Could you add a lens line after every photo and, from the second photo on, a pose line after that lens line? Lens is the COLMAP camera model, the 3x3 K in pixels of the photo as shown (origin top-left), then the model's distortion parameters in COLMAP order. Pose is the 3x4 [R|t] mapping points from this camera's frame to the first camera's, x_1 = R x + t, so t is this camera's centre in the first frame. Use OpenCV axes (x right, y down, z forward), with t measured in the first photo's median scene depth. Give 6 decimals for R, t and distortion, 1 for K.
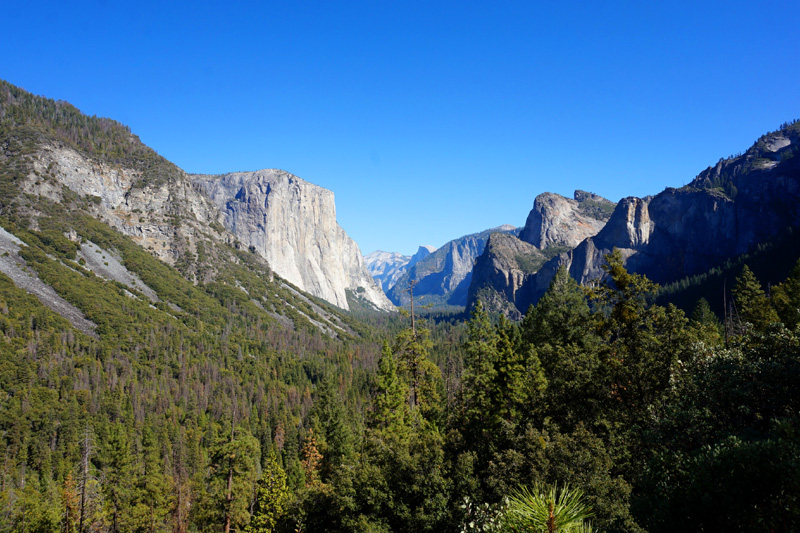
lens RADIAL K [[553.6, 0, 400.0], [0, 553.6, 266.5], [0, 0, 1]] dist [-0.090146, 0.065382]
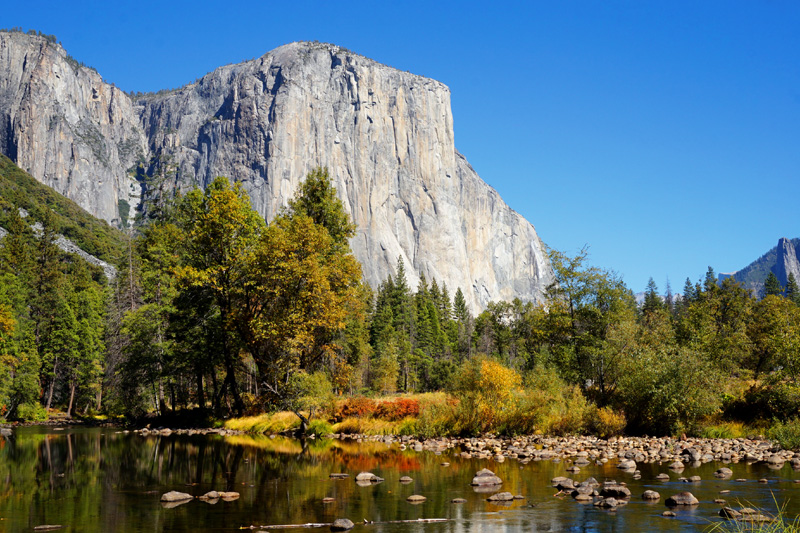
lens RADIAL K [[933.9, 0, 400.0], [0, 933.9, 266.5], [0, 0, 1]] dist [-0.005339, 0.035974]
pose [[0.950894, -0.060559, -0.303534, 0.060931], [0.034361, 0.995265, -0.090924, 0.076062], [0.307603, 0.076030, 0.948472, 0.415242]]
